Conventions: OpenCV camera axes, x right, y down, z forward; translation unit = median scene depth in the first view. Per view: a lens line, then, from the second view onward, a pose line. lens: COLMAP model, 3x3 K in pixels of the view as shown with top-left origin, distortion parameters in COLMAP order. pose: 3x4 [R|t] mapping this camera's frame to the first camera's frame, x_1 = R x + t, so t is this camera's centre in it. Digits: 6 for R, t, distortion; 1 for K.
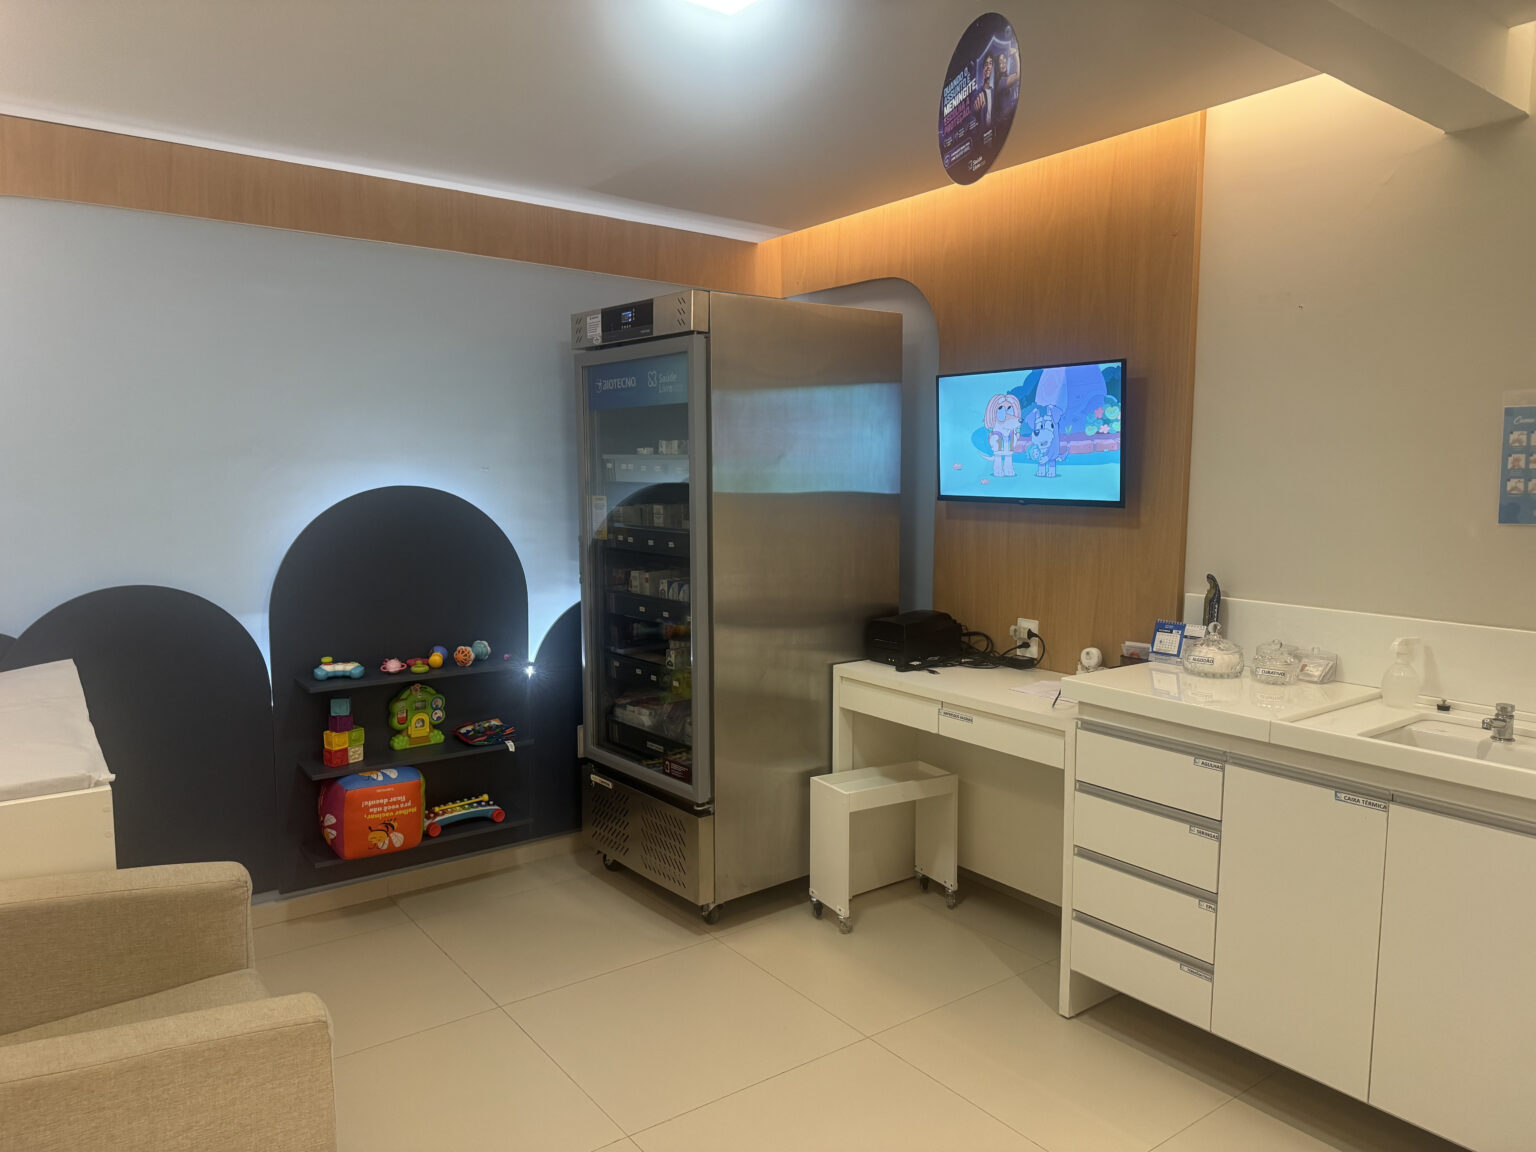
lens RADIAL K [[1073.6, 0, 768.0], [0, 1073.6, 576.0], [0, 0, 1]] dist [0.194721, -0.358636]
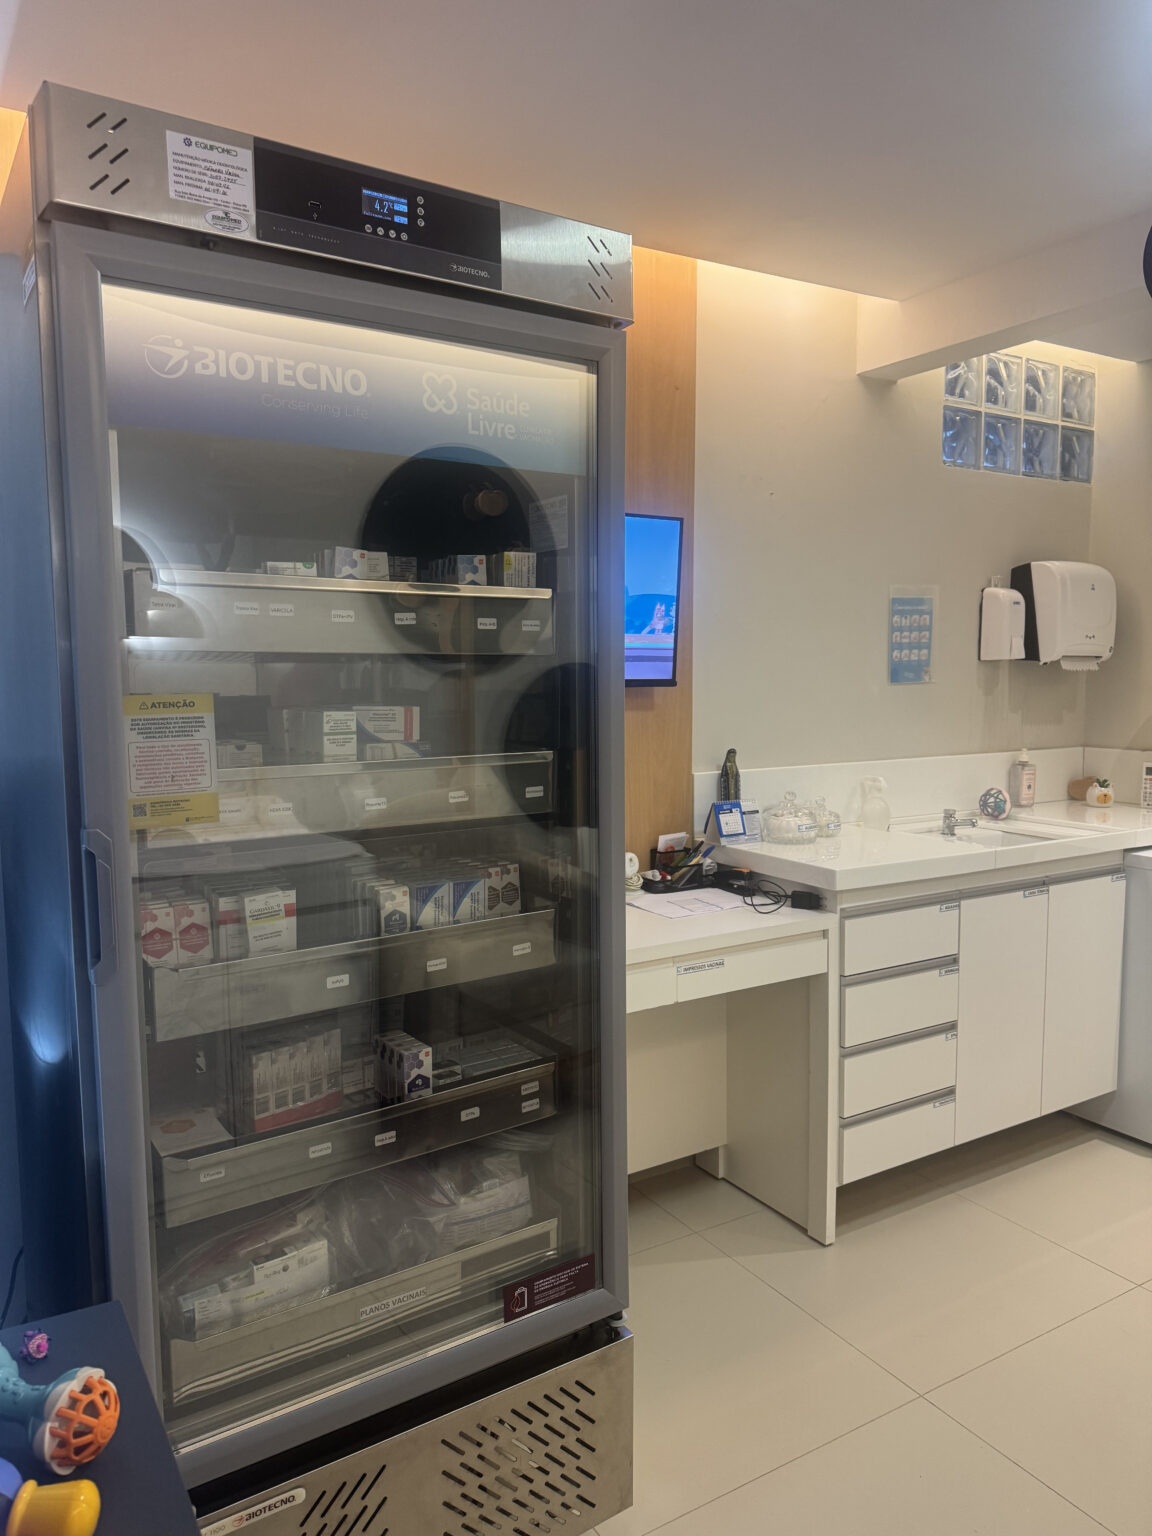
lens RADIAL K [[1073.6, 0, 576.0], [0, 1073.6, 768.0], [0, 0, 1]] dist [0.194721, -0.358636]
pose [[0.081288, -0.091290, 0.992501, -0.616907], [0.110111, 0.990524, 0.082090, -0.085047], [-0.990590, 0.102612, 0.090569, 1.100881]]
